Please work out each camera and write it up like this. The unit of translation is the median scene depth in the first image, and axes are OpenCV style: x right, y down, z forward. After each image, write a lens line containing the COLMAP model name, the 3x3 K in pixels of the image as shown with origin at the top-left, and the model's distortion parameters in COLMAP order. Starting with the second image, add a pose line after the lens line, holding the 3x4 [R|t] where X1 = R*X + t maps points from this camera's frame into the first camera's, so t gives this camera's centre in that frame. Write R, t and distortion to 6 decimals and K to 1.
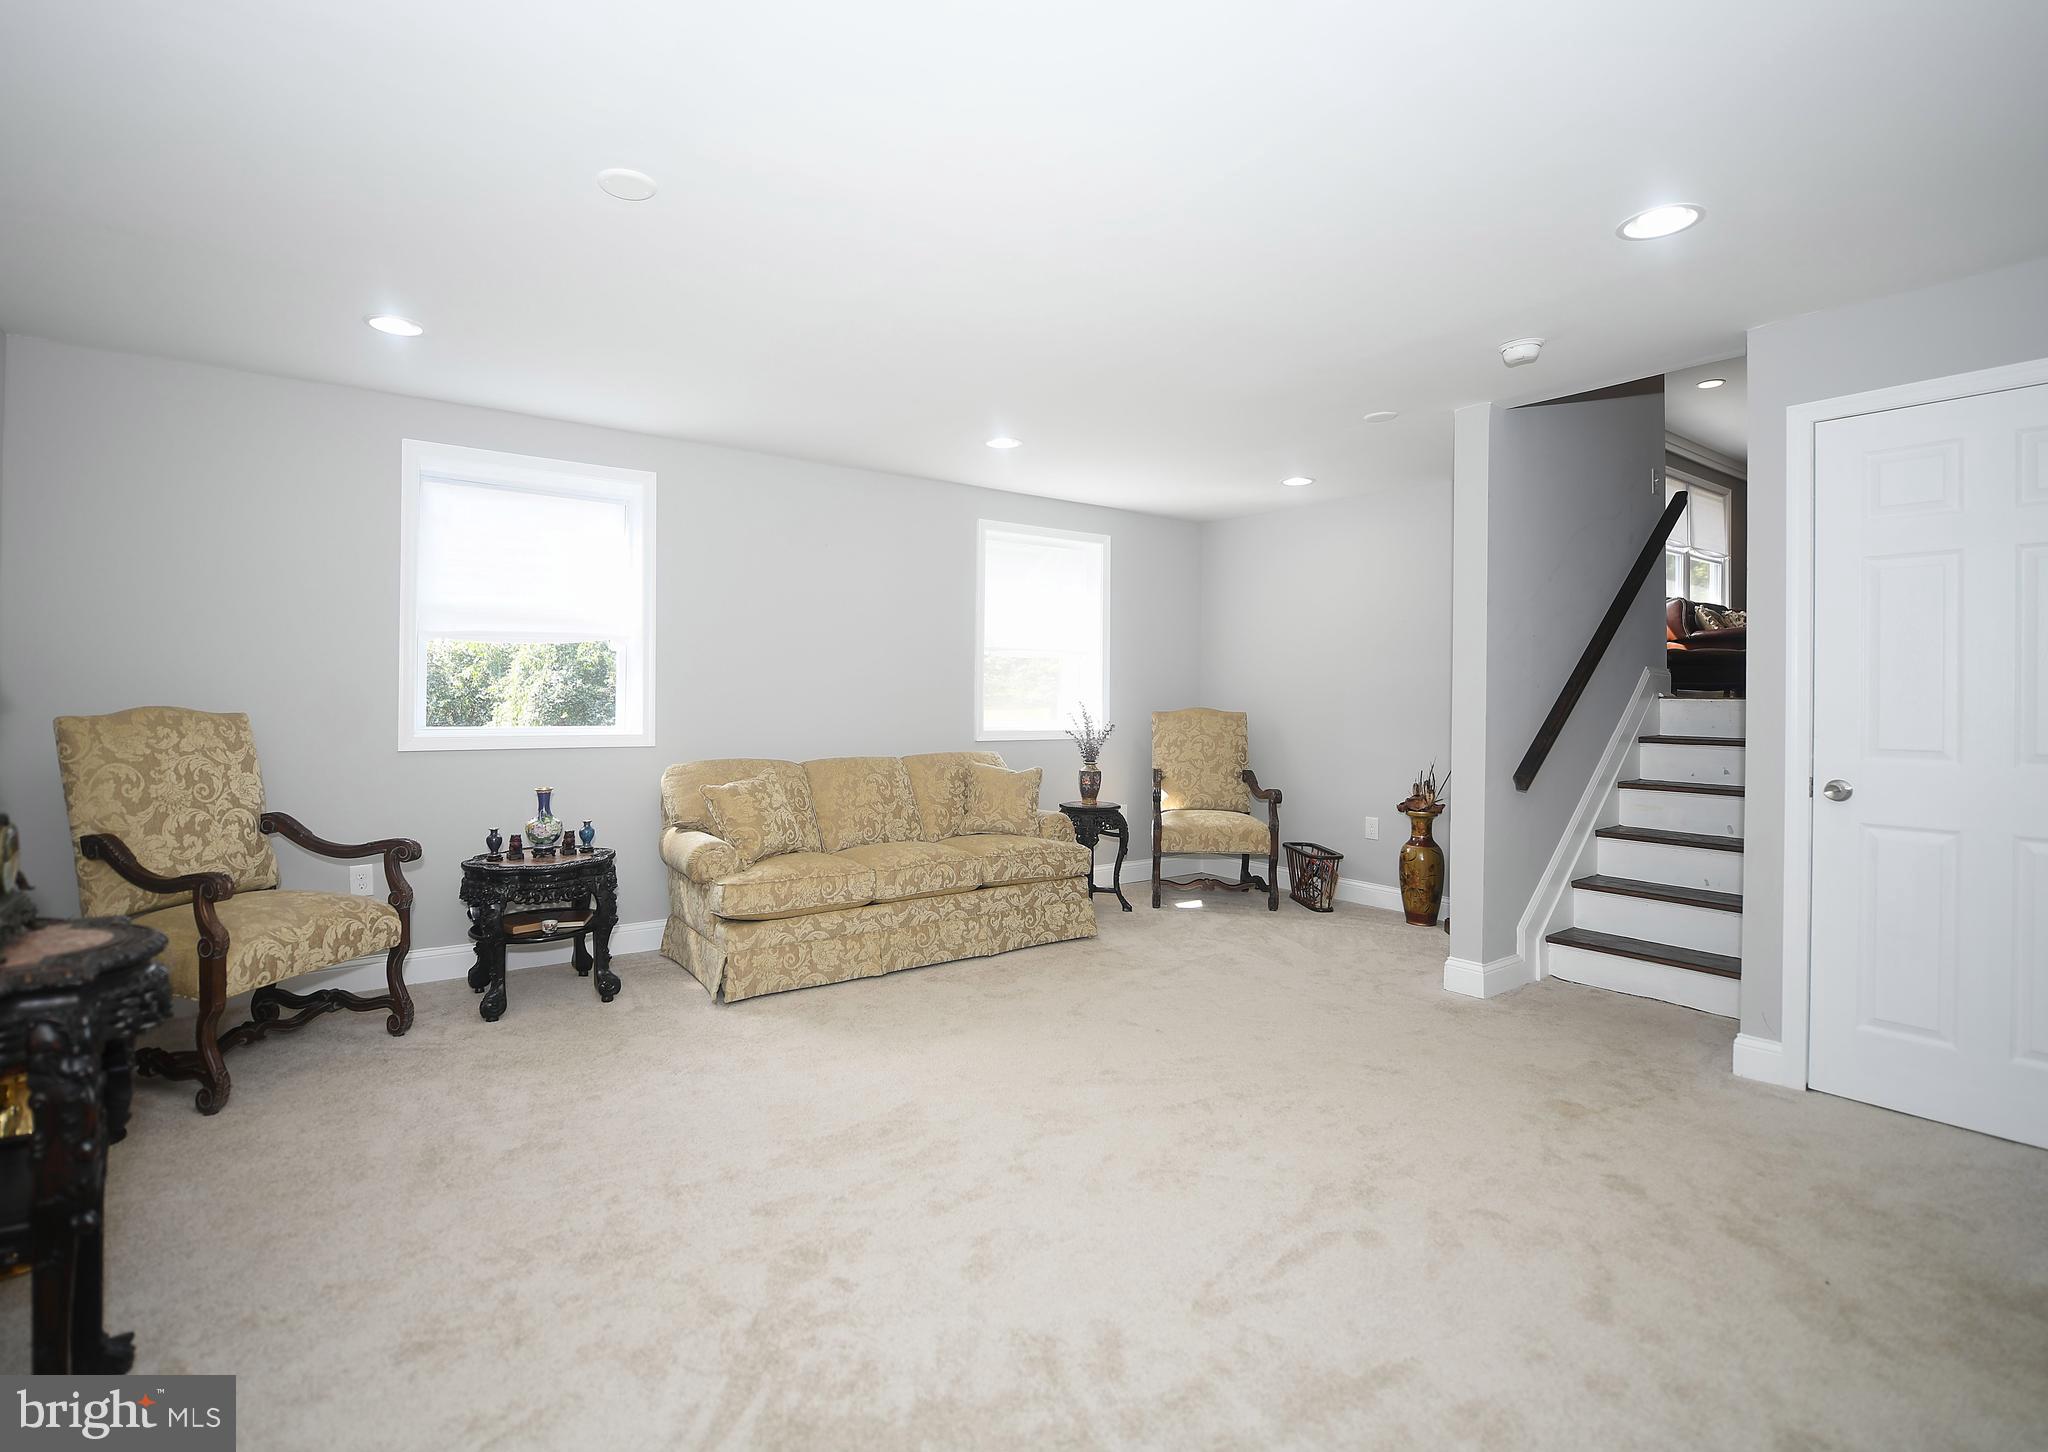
lens RADIAL K [[996.2, 0, 1024.3], [0, 996.2, 708.5], [0, 0, 1]] dist [-0.003162, -0.005345]
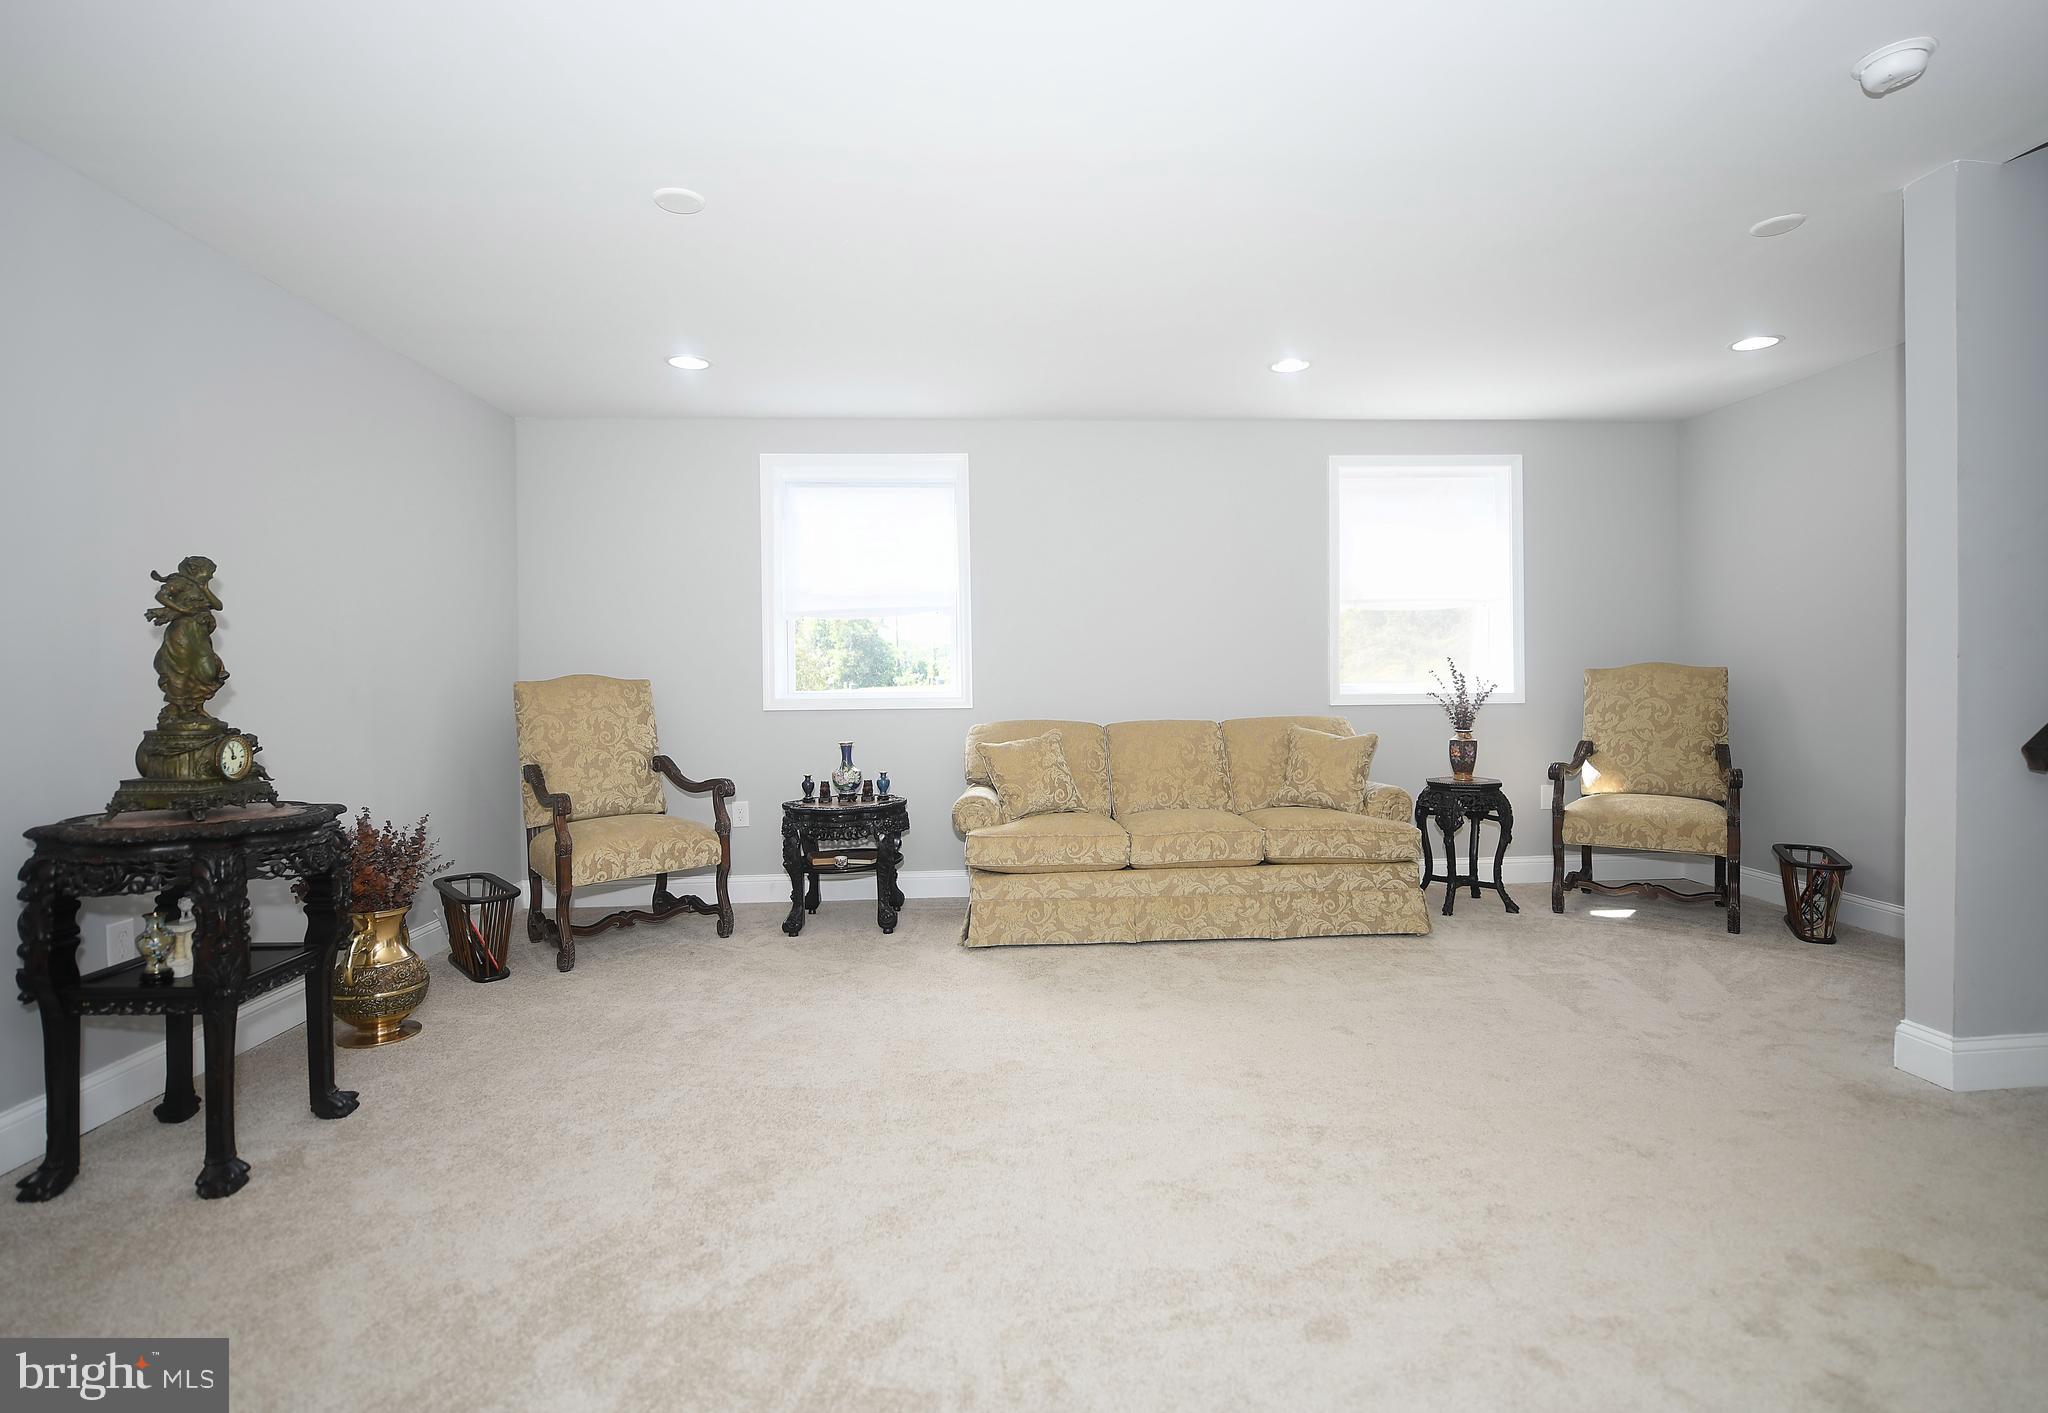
lens RADIAL K [[1008.7, 0, 1024.0], [0, 1008.7, 706.5], [0, 0, 1]] dist [-0.013223, -0.000395]
pose [[0.836628, -0.004469, -0.547753, 0.297851], [0.014366, 0.999802, 0.013785, 0.023869], [0.547583, -0.019401, 0.836527, 0.128630]]
